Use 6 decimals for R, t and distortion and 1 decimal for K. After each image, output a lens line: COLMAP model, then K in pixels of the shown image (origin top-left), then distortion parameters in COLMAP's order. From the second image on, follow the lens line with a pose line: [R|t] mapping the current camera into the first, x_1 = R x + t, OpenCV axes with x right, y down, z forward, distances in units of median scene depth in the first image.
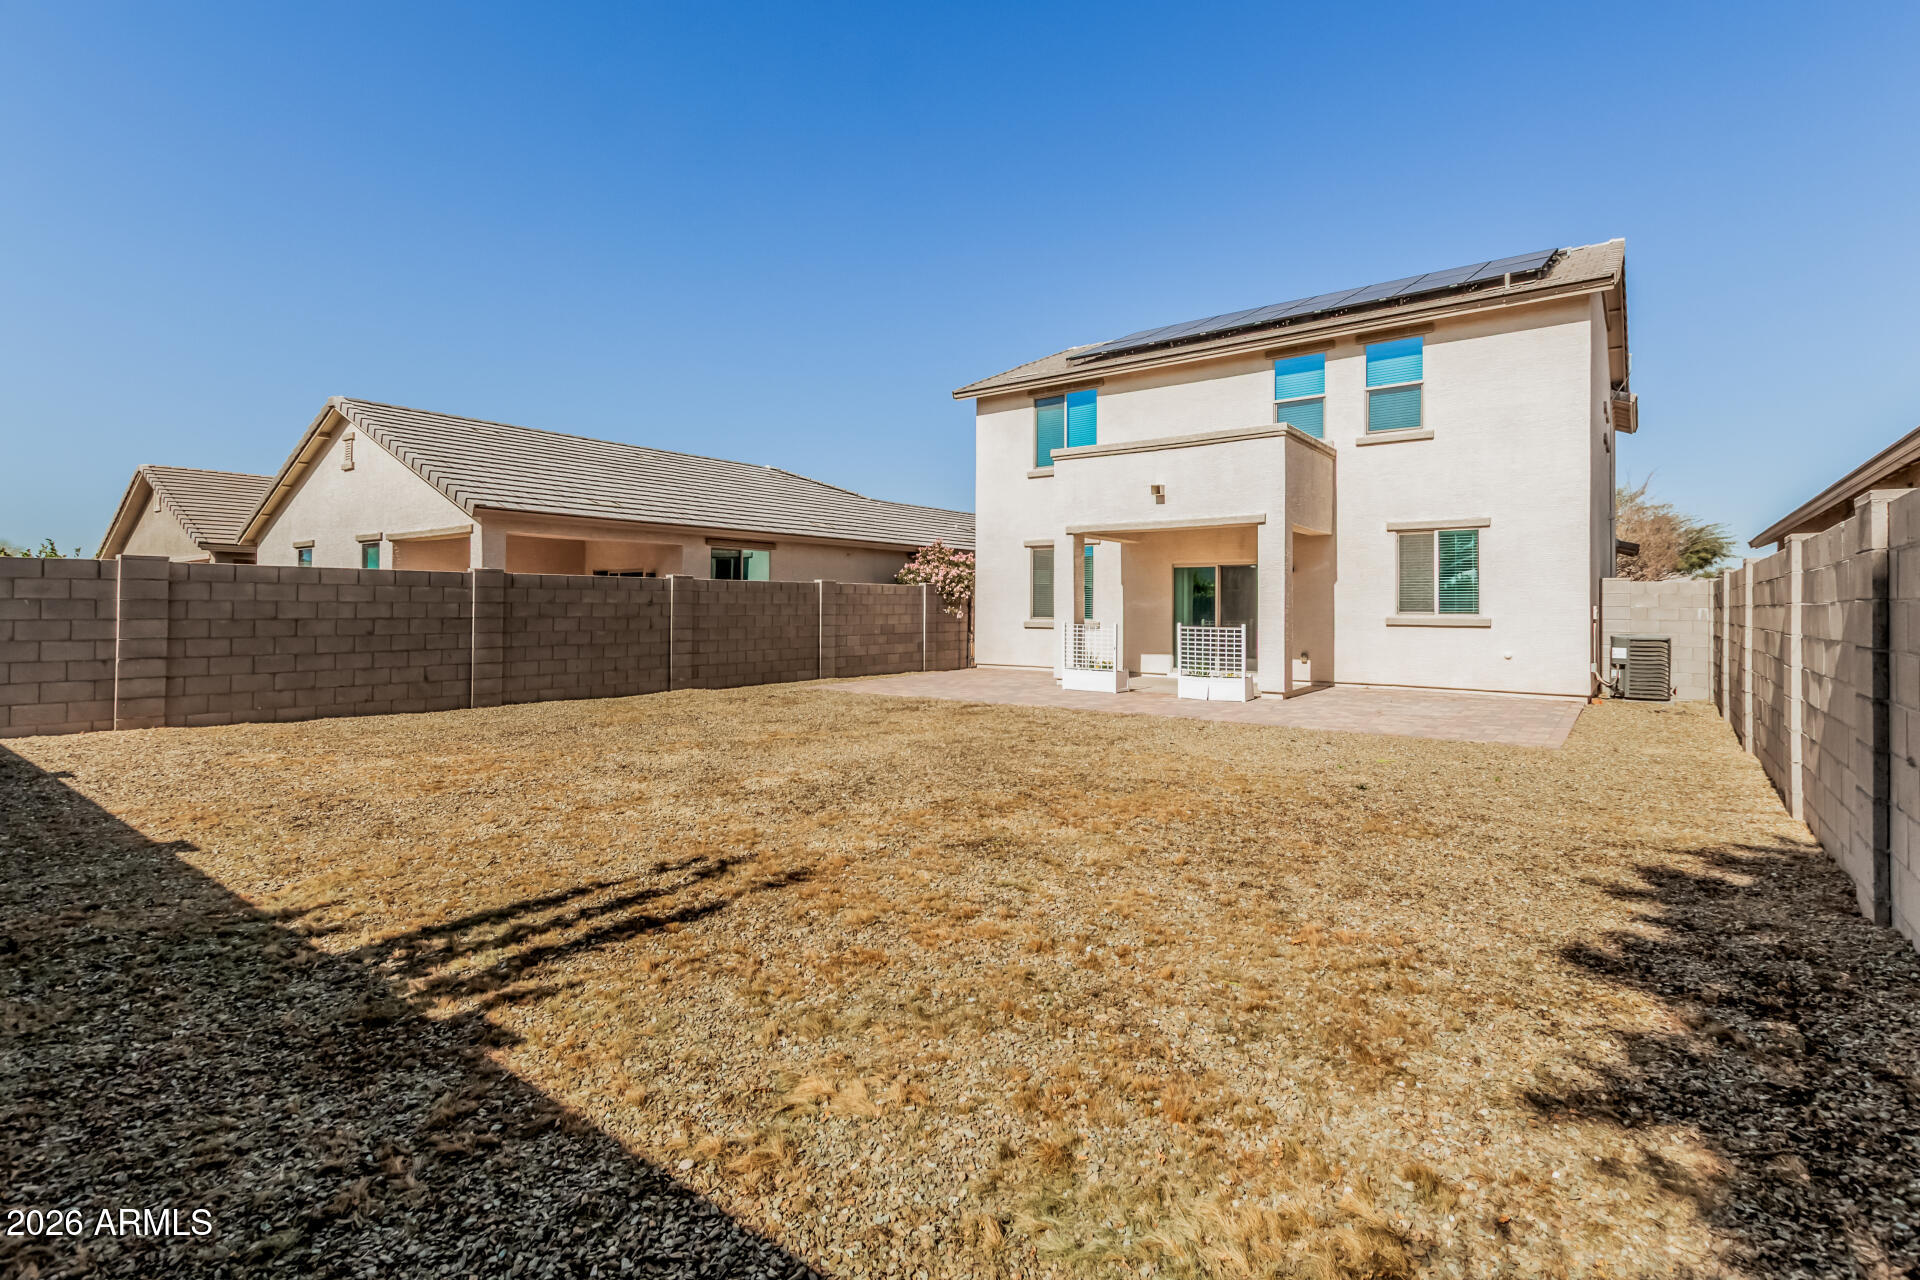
lens RADIAL K [[885.0, 0, 970.1], [0, 885.0, 655.6], [0, 0, 1]] dist [-0.006007, -0.000054]
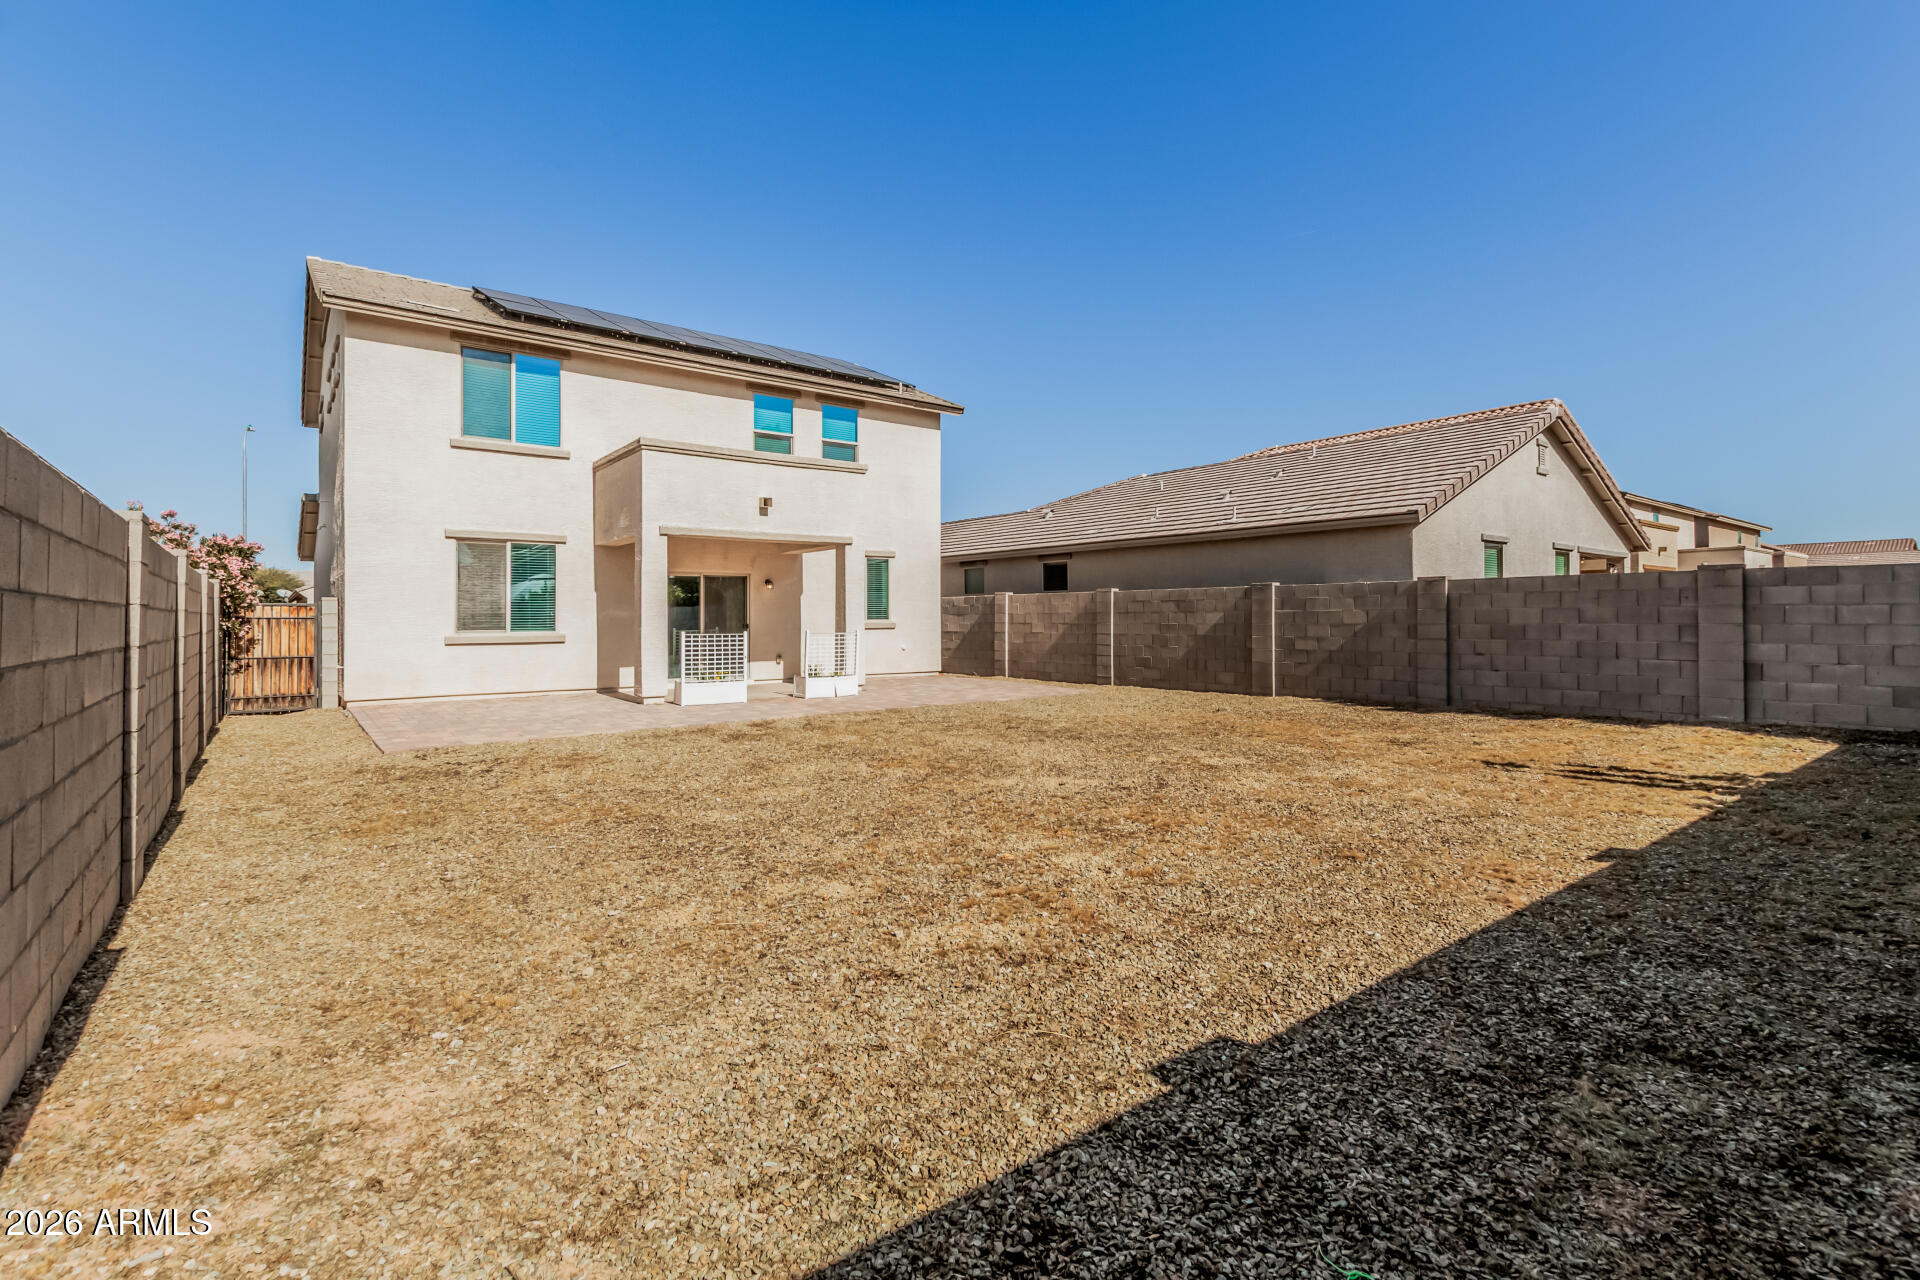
lens RADIAL K [[885.0, 0, 950.4], [0, 885.0, 623.0], [0, 0, 1]] dist [-0.006007, -0.000054]
pose [[0.293965, -0.004356, 0.955806, -0.299255], [0.052458, 0.998556, -0.011583, -0.008513], [-0.954375, 0.053545, 0.293769, 0.208276]]
